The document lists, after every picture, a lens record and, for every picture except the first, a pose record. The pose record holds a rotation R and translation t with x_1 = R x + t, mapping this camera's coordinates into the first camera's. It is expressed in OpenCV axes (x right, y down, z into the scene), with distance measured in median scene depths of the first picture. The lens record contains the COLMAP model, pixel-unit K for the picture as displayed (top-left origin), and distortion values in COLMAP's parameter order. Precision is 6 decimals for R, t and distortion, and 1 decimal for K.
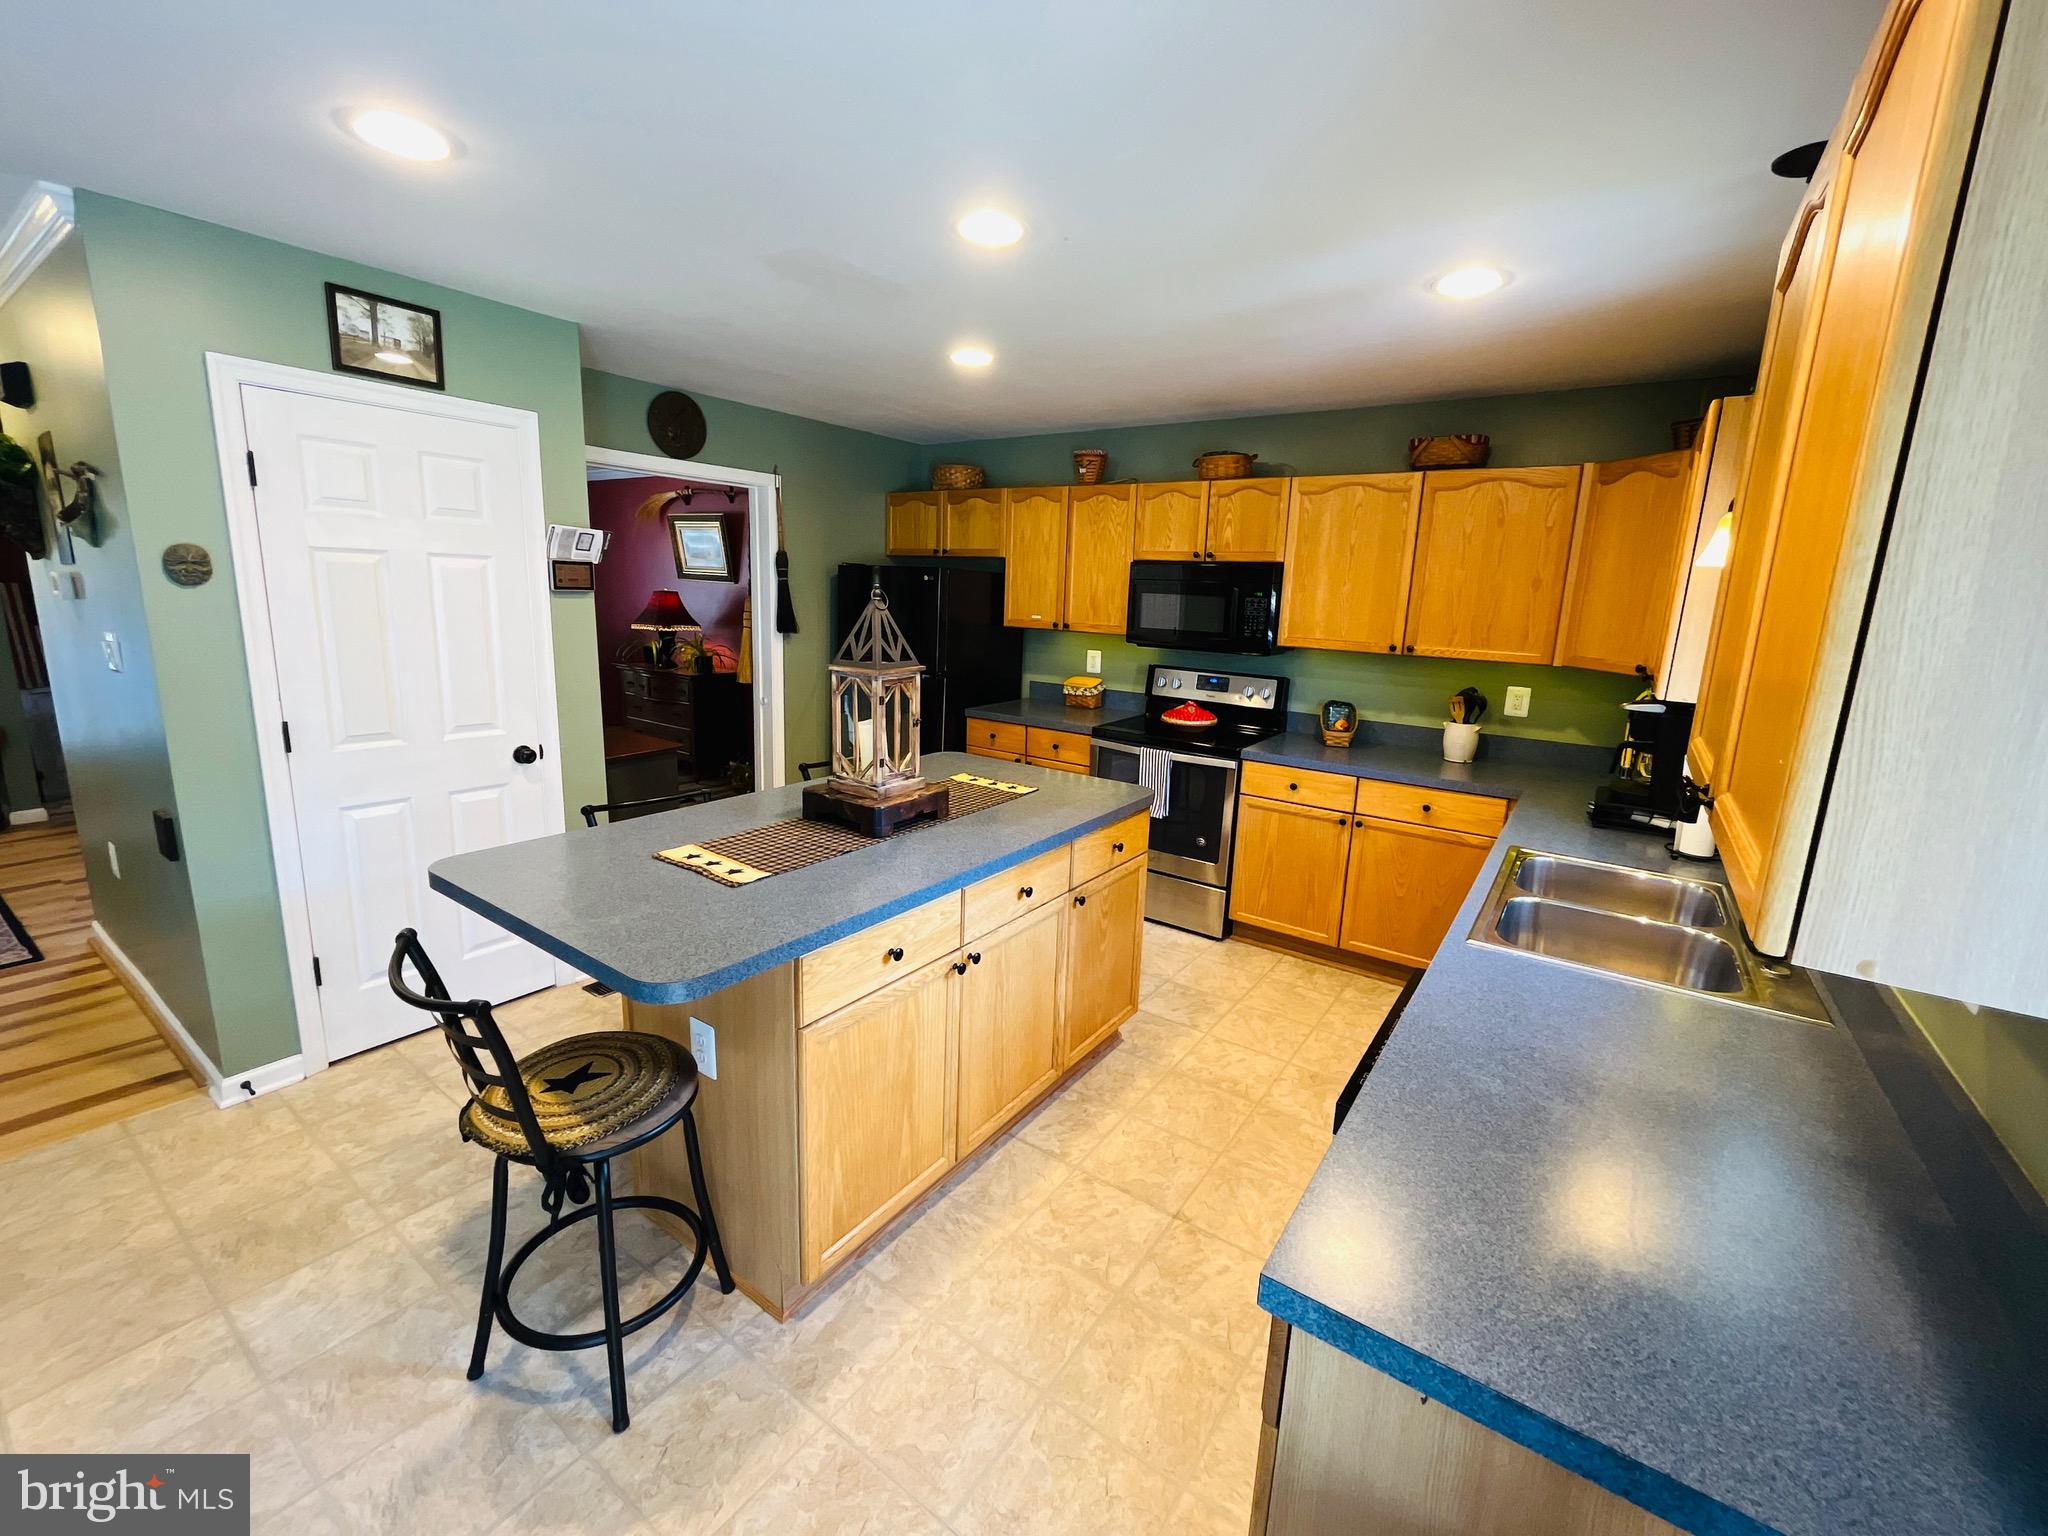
lens RADIAL K [[842.1, 0, 1025.3], [0, 842.1, 754.6], [0, 0, 1]] dist [-0.003888, 0.000998]
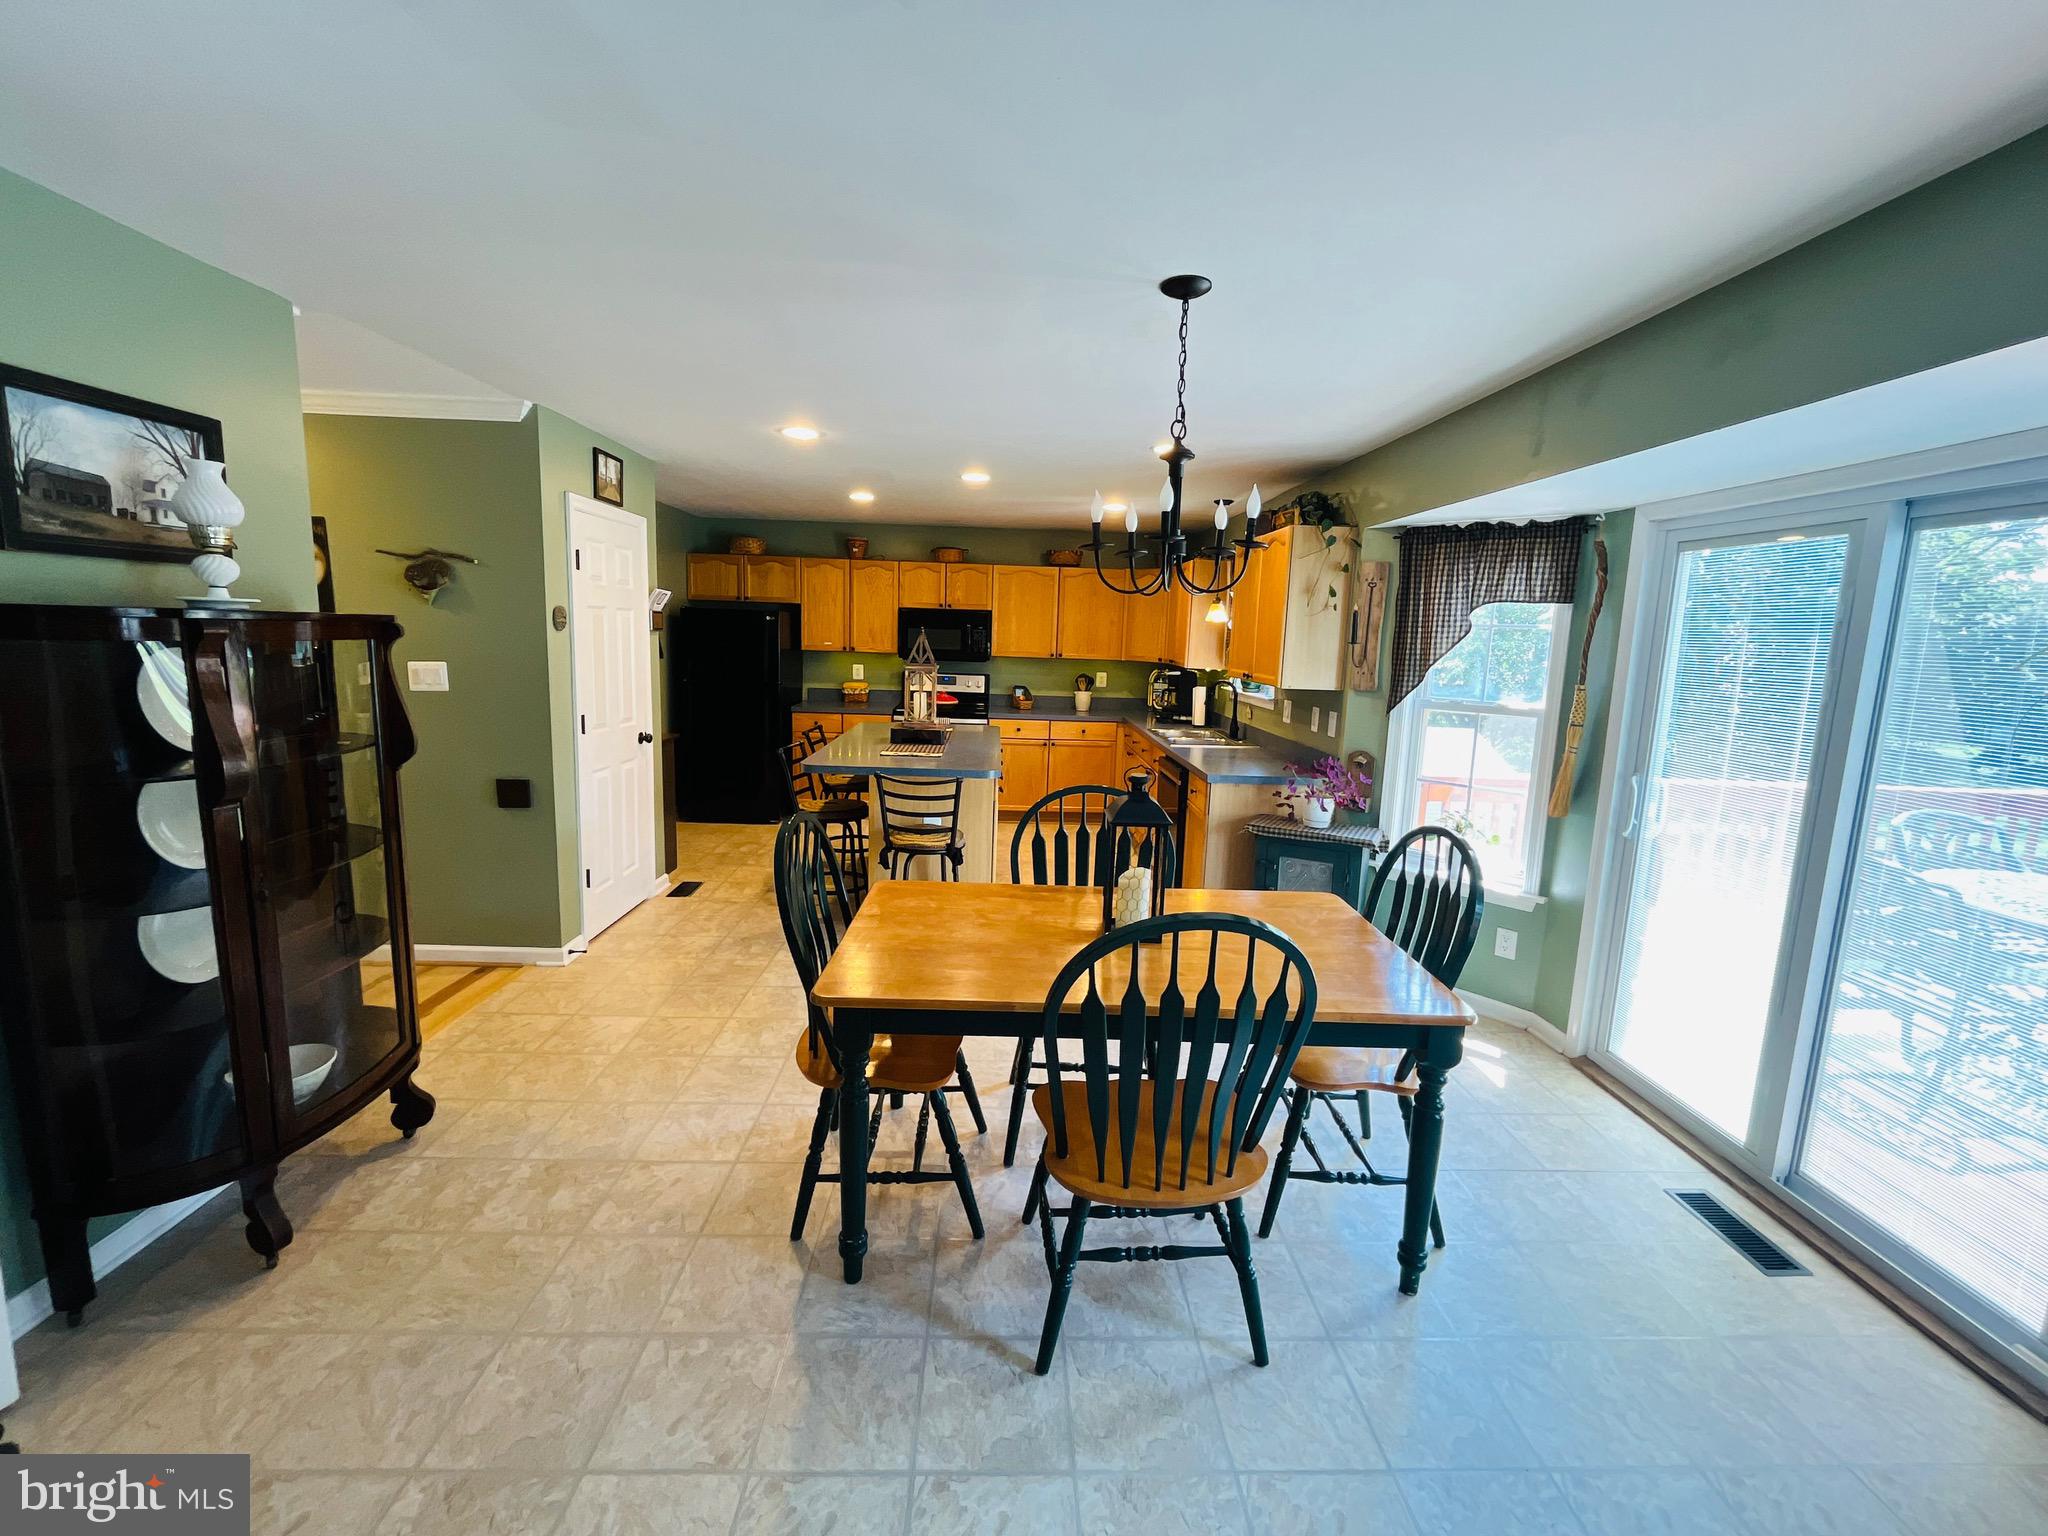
lens RADIAL K [[842.1, 0, 1028.9], [0, 842.1, 754.6], [0, 0, 1]] dist [-0.003888, 0.000998]
pose [[0.799912, -0.096735, 0.592270, -0.723588], [0.114306, 0.993414, 0.007875, 0.075102], [-0.589131, 0.061401, 0.805701, -0.489146]]
